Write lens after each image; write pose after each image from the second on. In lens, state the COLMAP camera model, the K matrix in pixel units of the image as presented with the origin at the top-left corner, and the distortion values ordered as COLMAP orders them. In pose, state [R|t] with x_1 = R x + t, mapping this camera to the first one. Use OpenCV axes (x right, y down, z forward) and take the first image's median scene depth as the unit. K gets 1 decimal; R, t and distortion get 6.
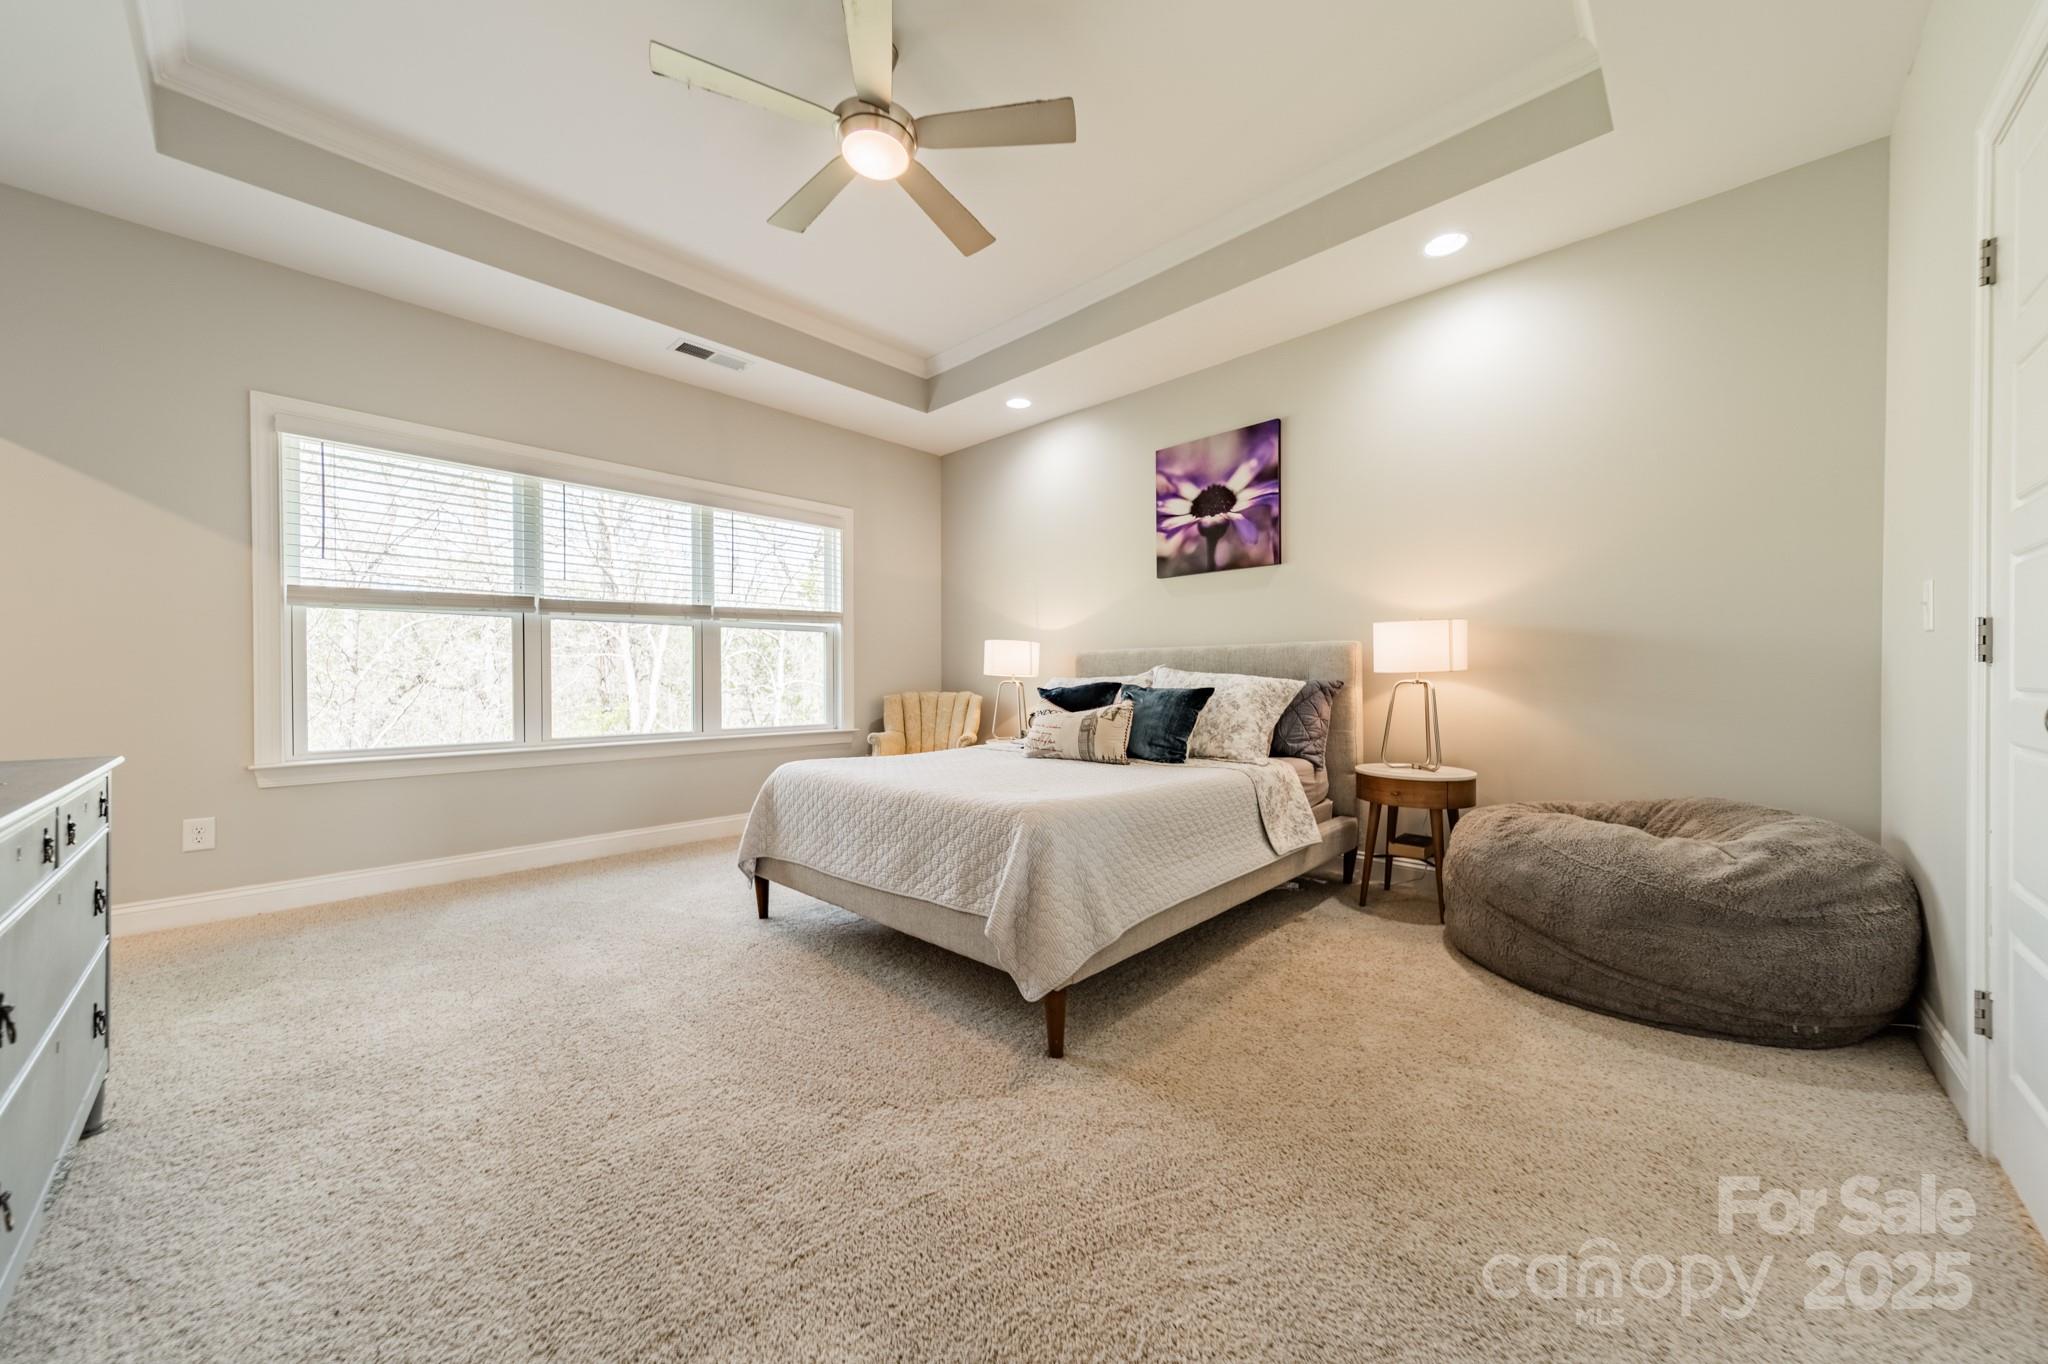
lens RADIAL K [[718.8, 0, 1036.6], [0, 718.8, 681.3], [0, 0, 1]] dist [0.007383, 0.000152]
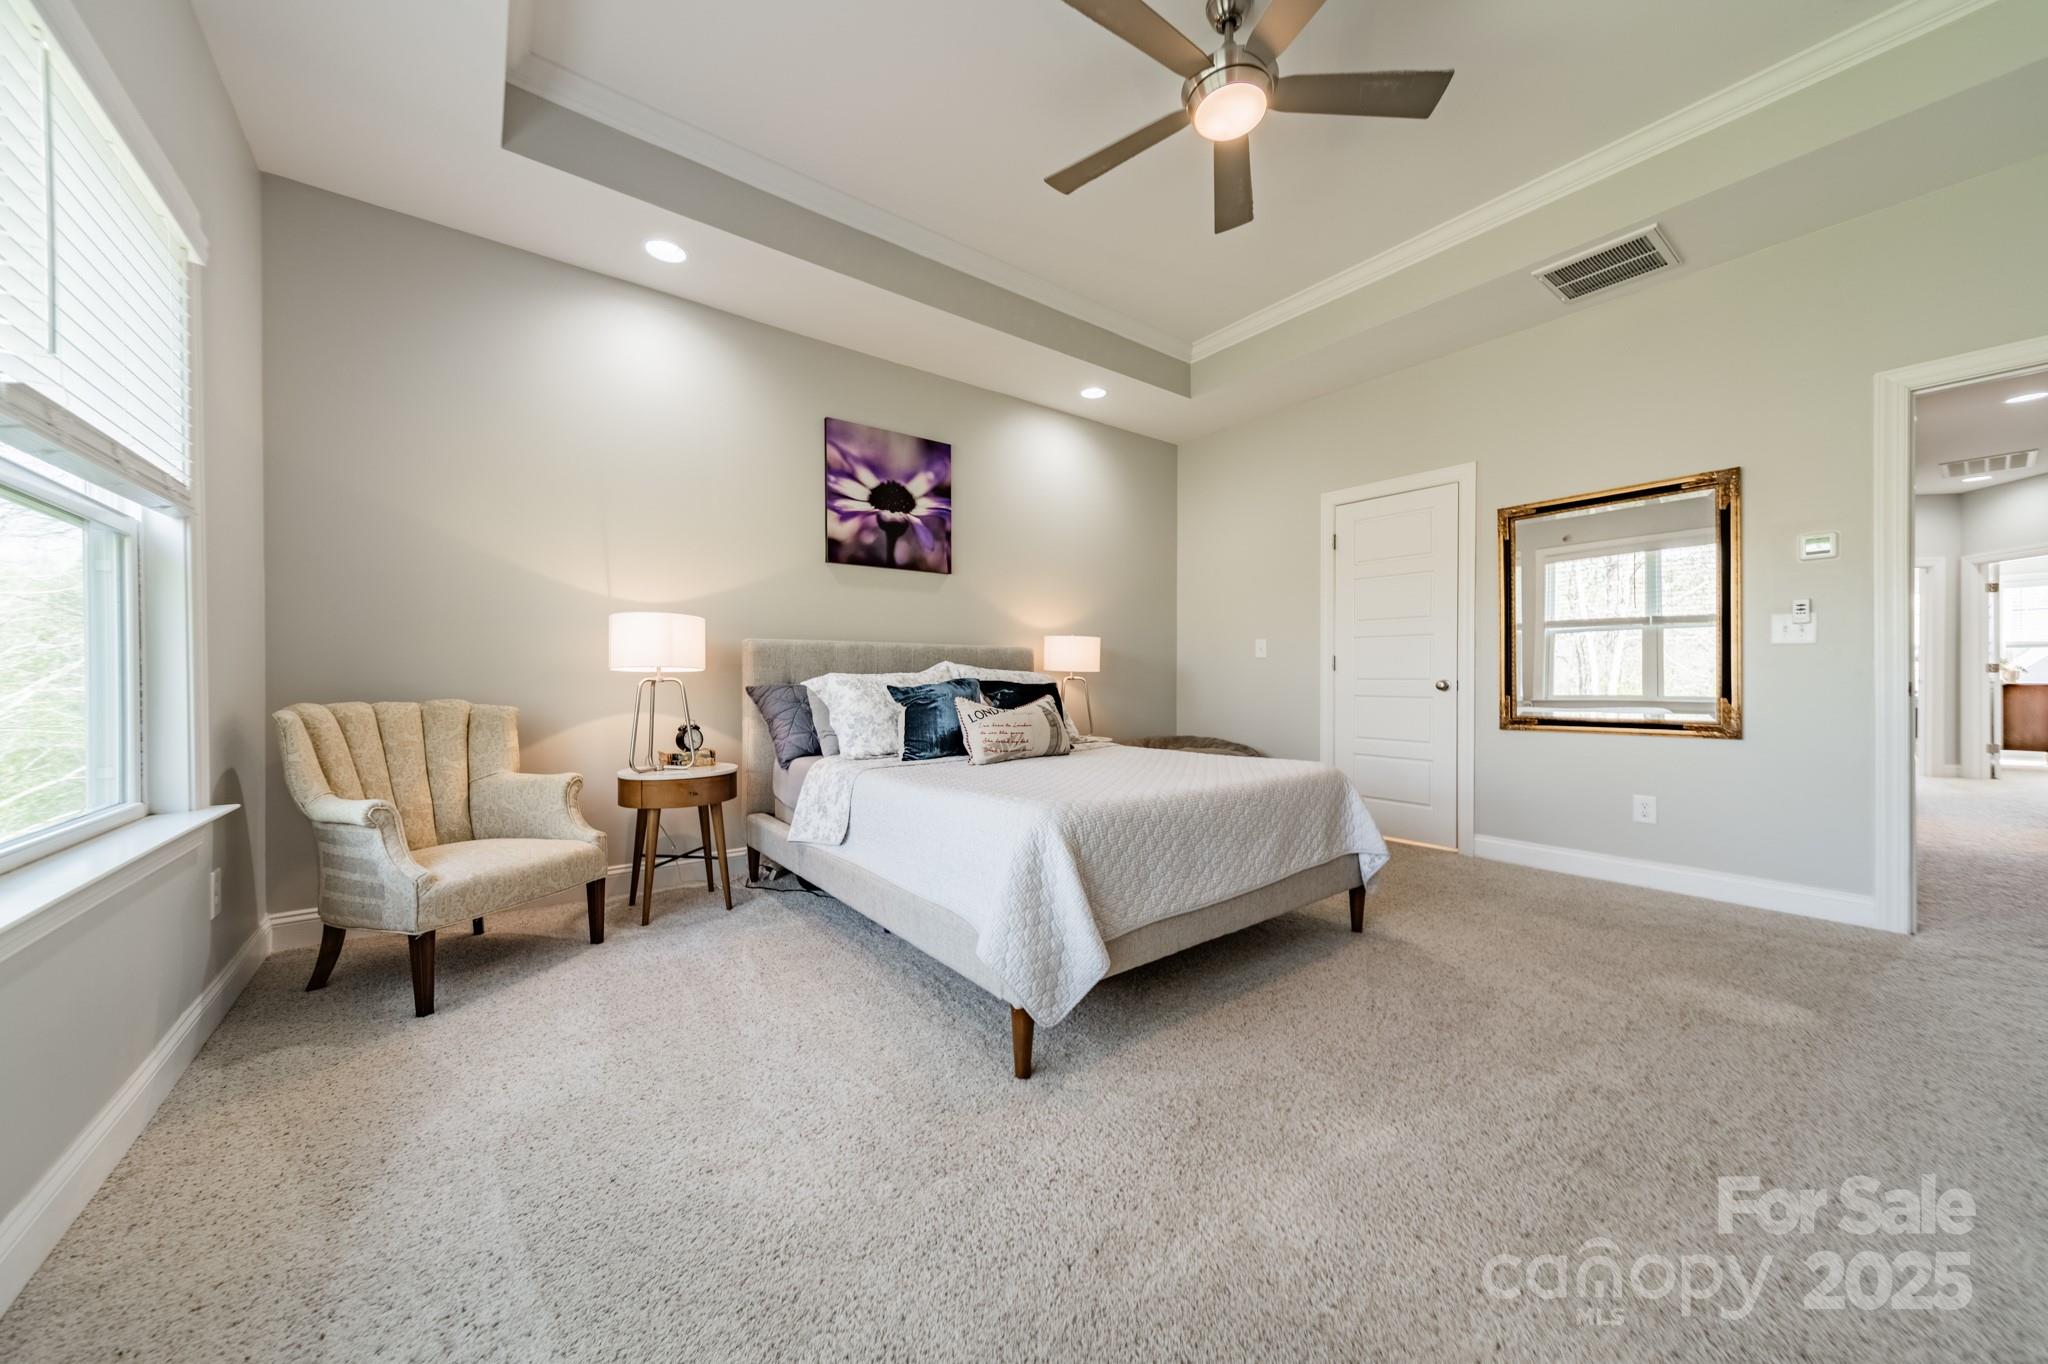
lens RADIAL K [[718.8, 0, 1025.7], [0, 718.8, 676.5], [0, 0, 1]] dist [0.007383, 0.000152]
pose [[0.150471, 0.003944, 0.988607, -0.717520], [0.012940, 0.999899, -0.005959, 0.004935], [-0.988530, 0.013689, 0.150405, 0.683604]]
